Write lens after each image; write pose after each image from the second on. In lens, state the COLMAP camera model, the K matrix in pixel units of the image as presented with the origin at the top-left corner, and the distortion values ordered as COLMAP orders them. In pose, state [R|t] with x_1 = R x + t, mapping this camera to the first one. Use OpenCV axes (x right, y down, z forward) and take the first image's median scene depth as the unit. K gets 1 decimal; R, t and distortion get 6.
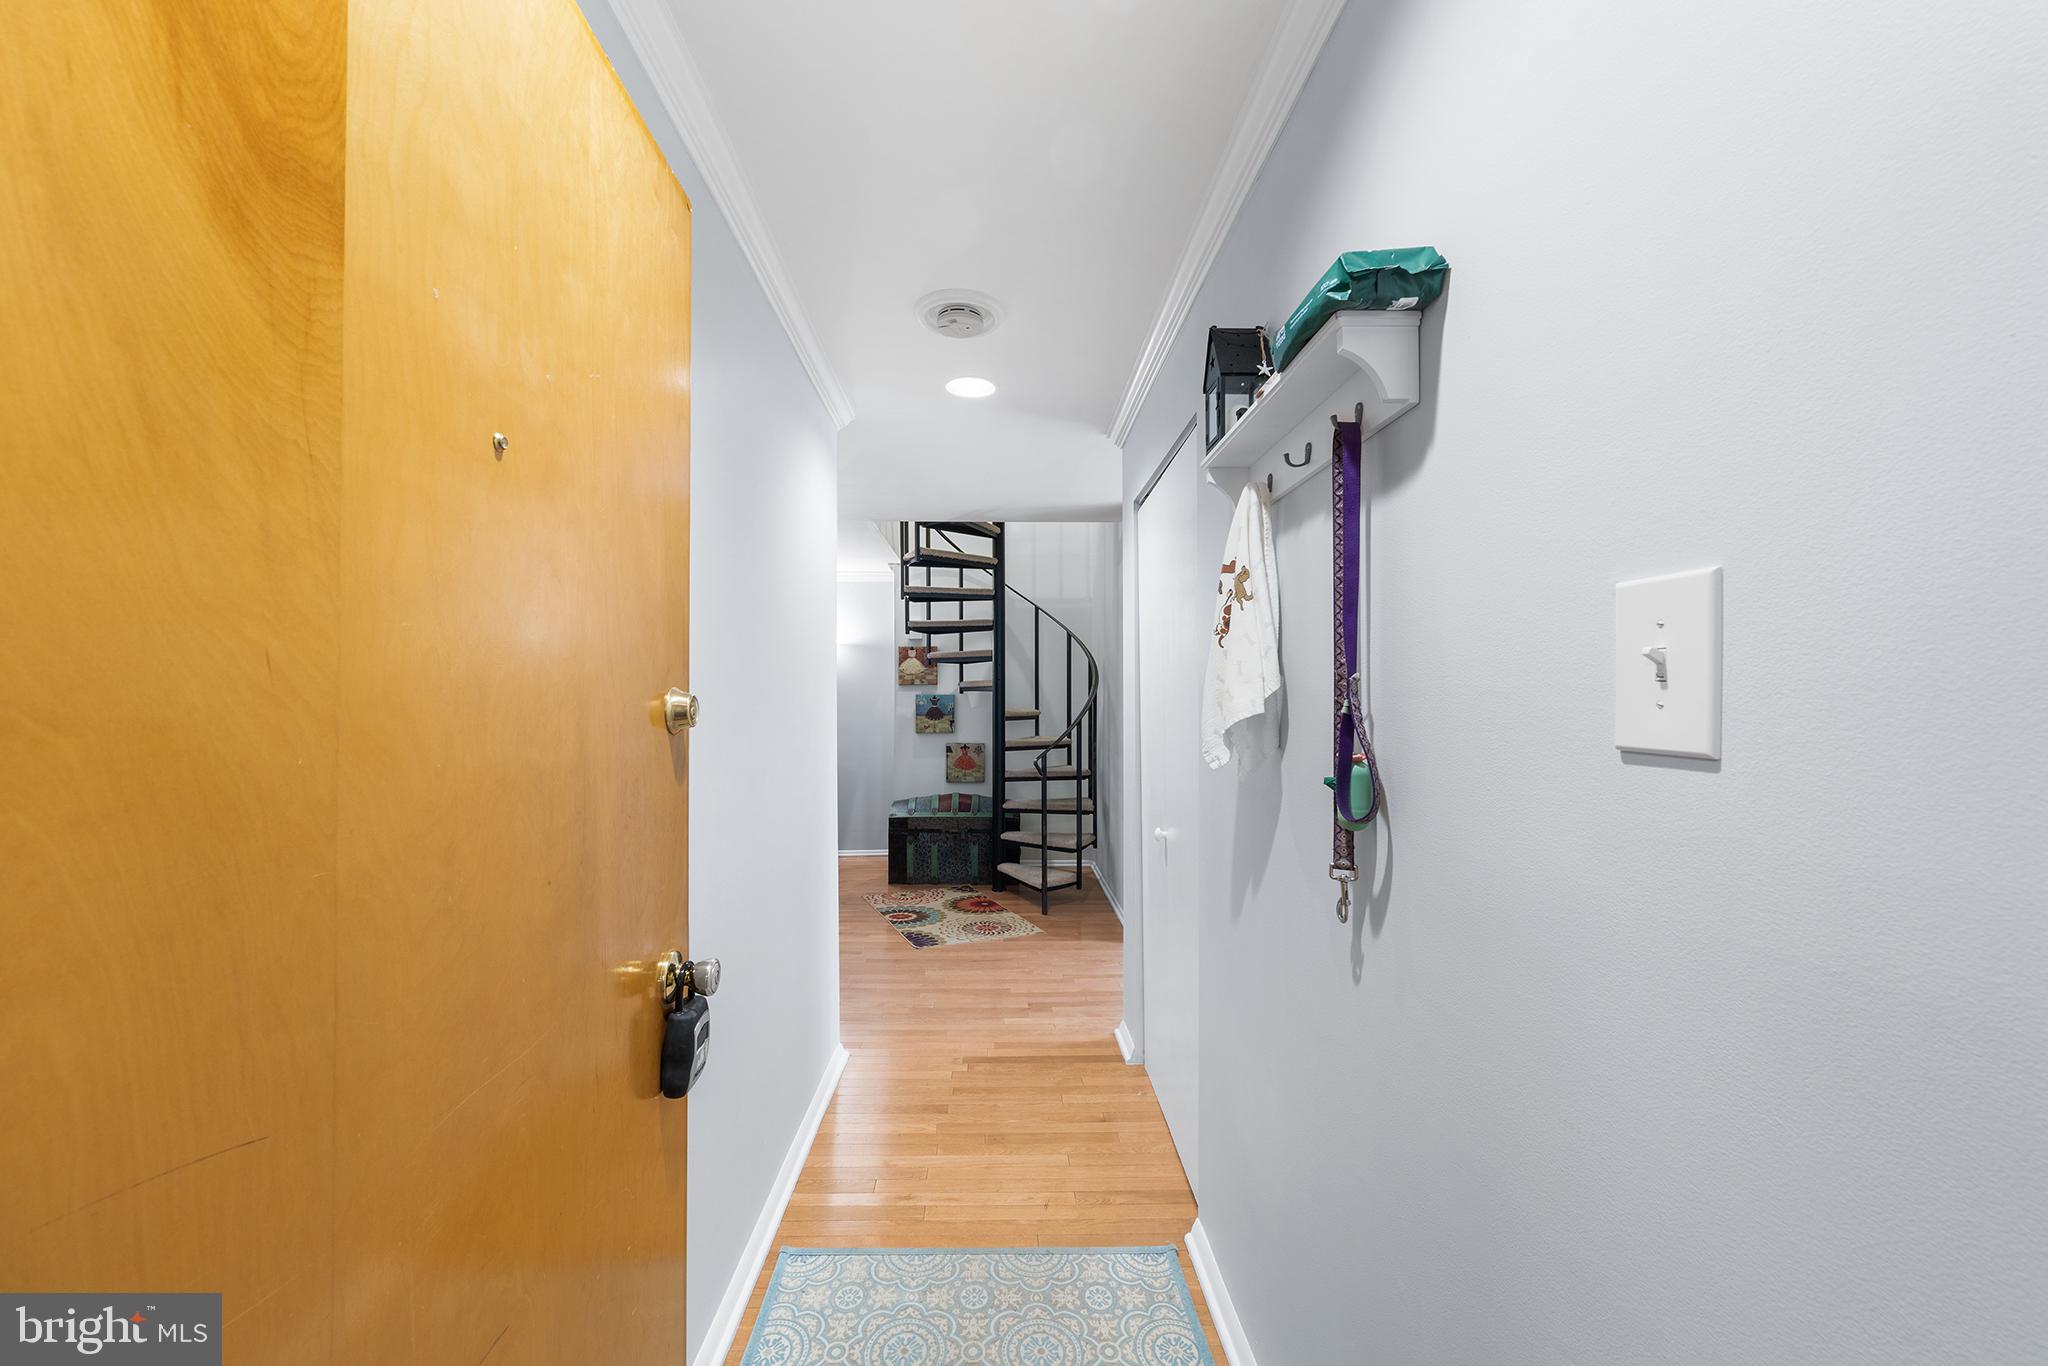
lens RADIAL K [[807.2, 0, 1020.5], [0, 807.2, 670.8], [0, 0, 1]] dist [-0.001080, -0.000156]
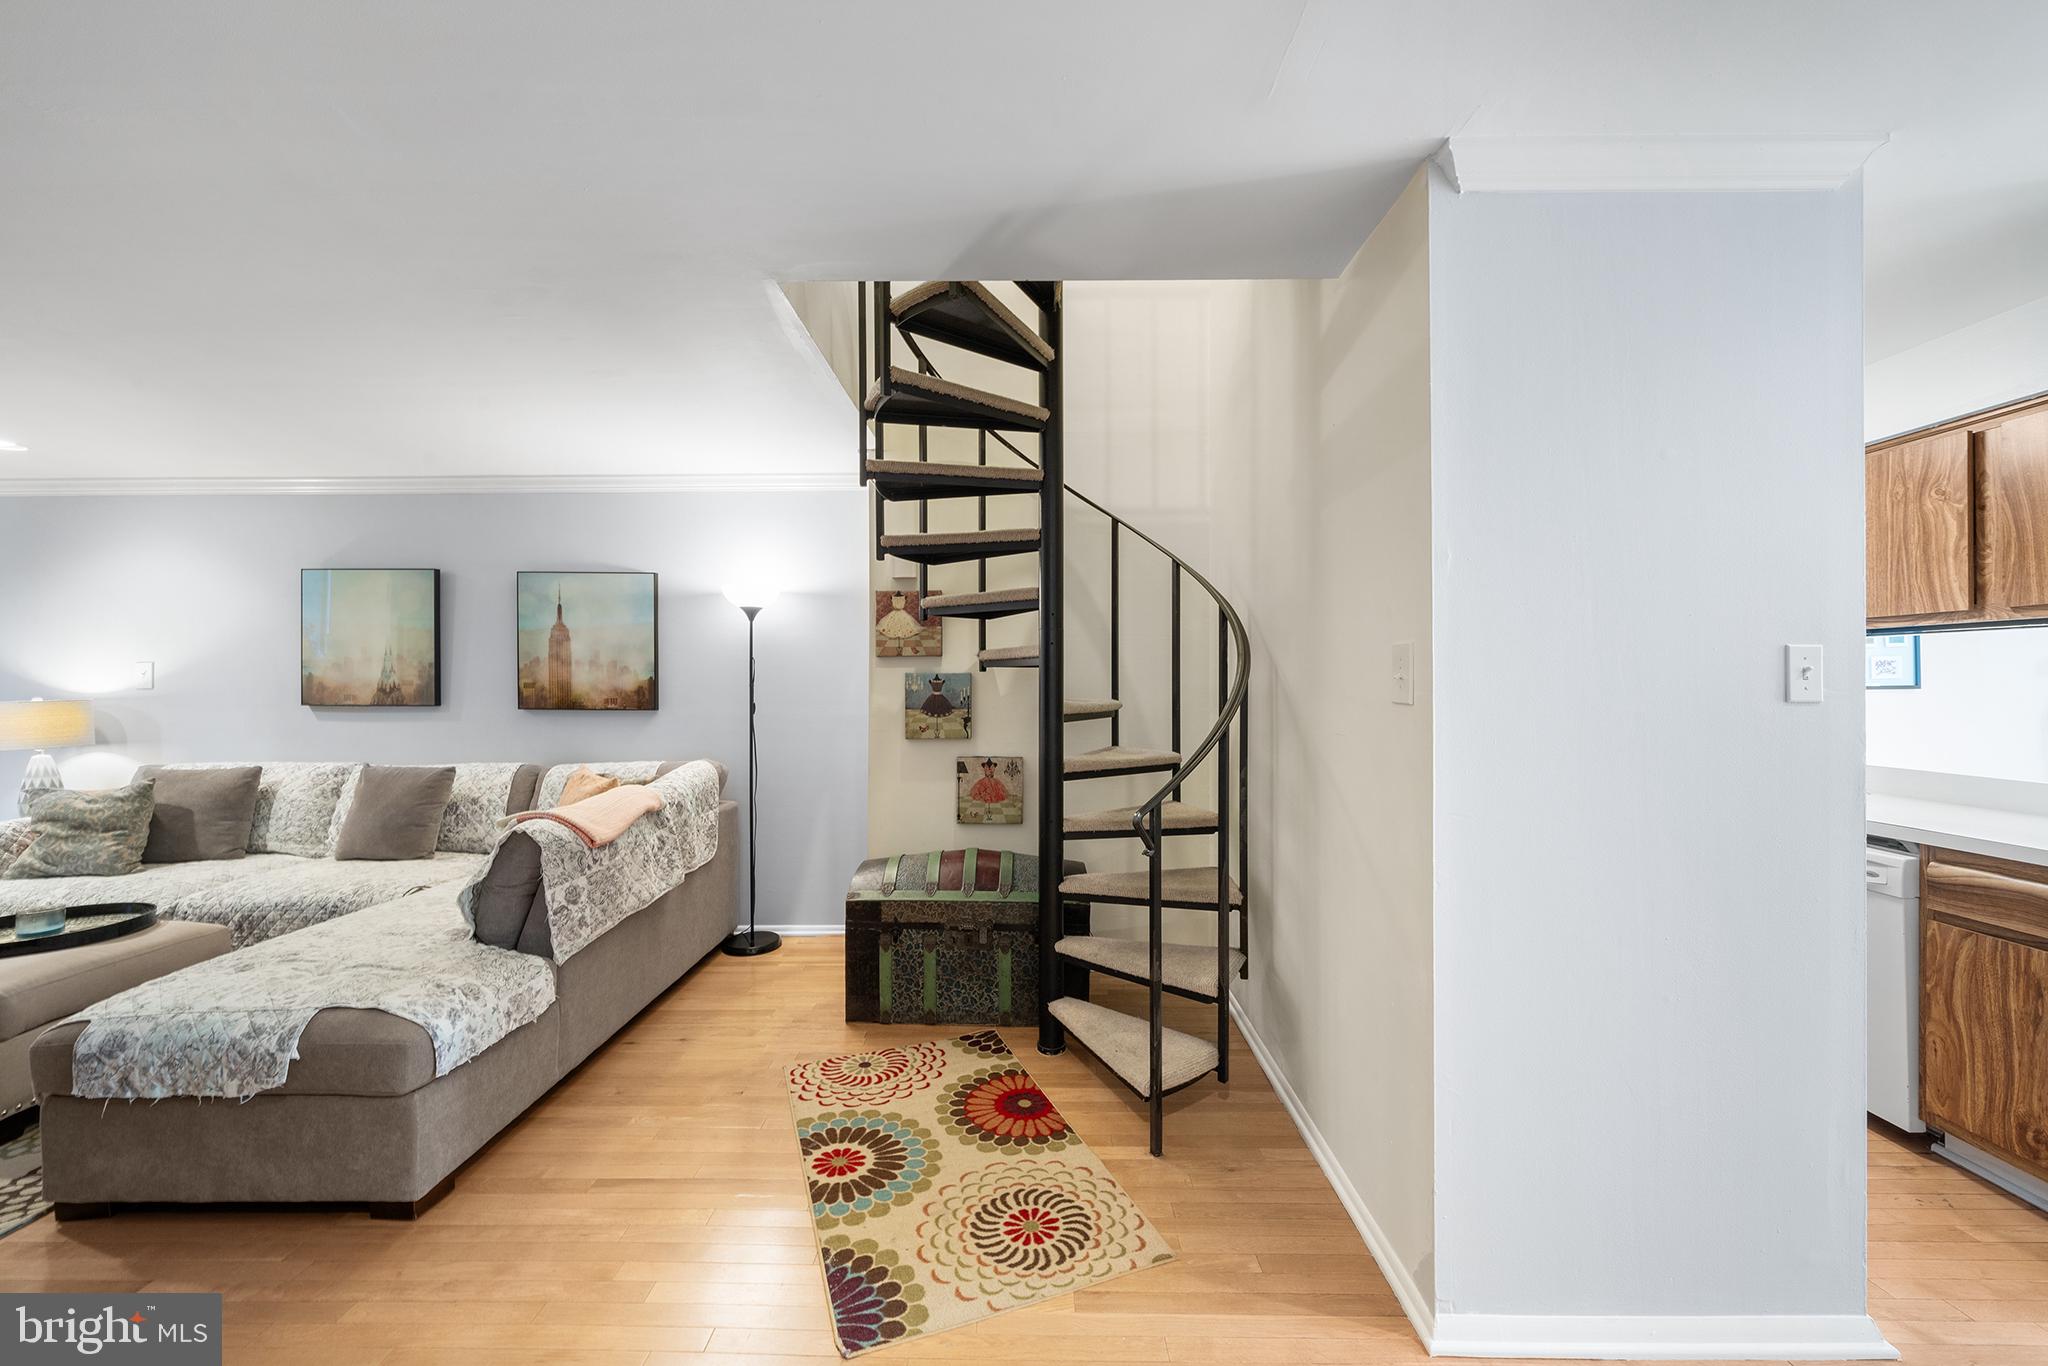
lens RADIAL K [[774.7, 0, 1019.7], [0, 774.7, 675.6], [0, 0, 1]] dist [-0.000747, -0.000023]
pose [[0.999055, 0.001430, -0.043452, -0.024893], [-0.000278, 0.999648, 0.026513, 0.018007], [0.043474, -0.026475, 0.998704, 0.489206]]
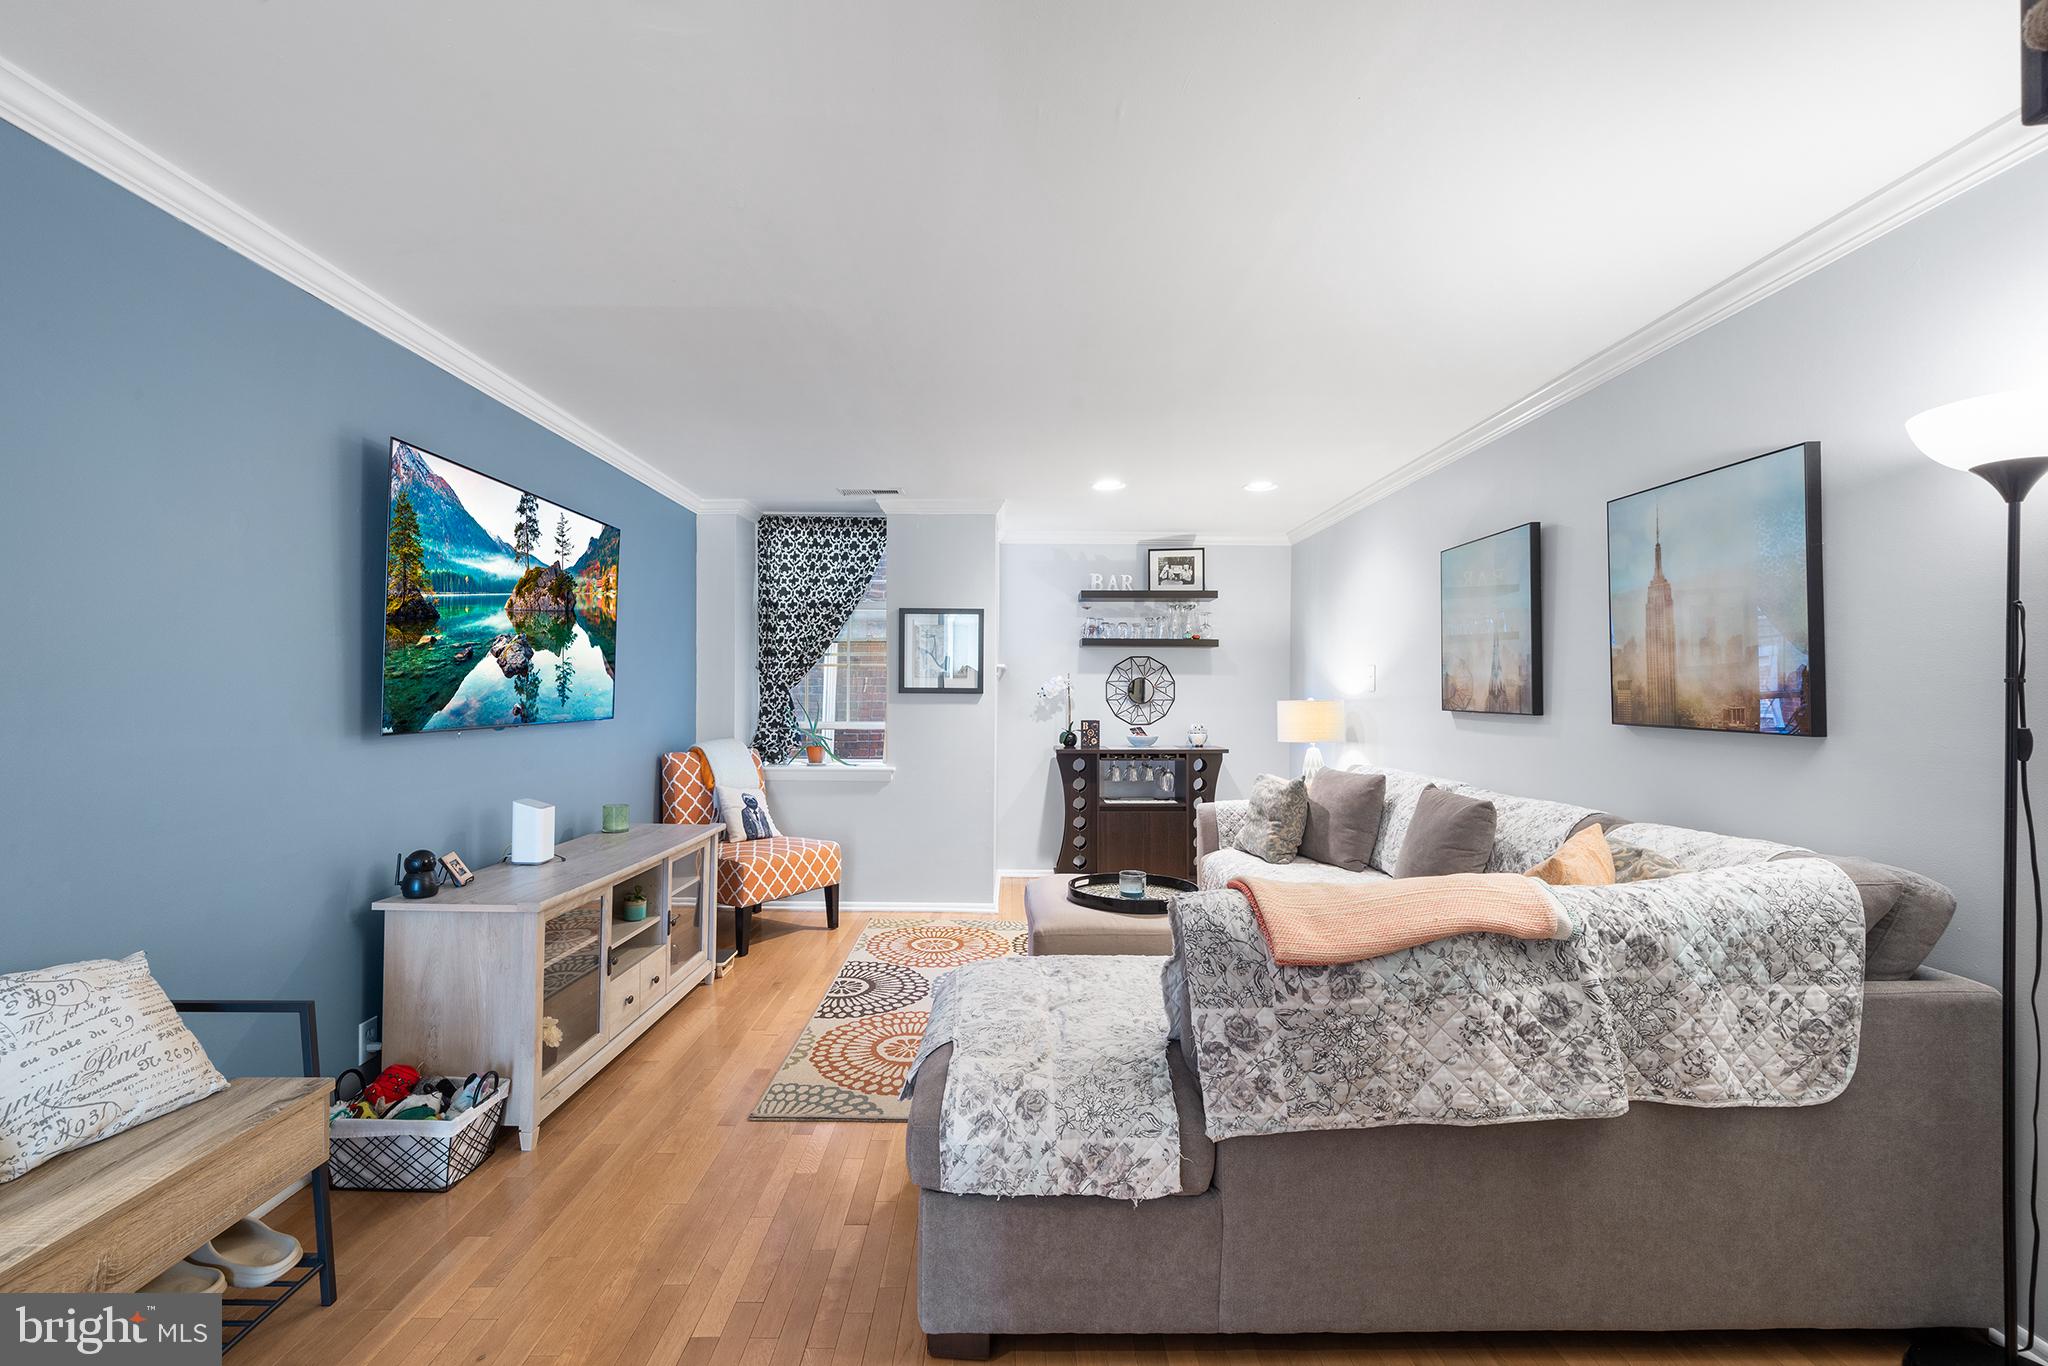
lens RADIAL K [[898.3, 0, 1022.1], [0, 898.3, 693.1], [0, 0, 1]] dist [0.000141, -0.000218]
pose [[-0.020762, 0.003348, -0.999779, 0.000773], [0.029588, 0.999558, 0.002733, 0.038488], [0.999347, -0.029525, -0.020852, 0.844995]]
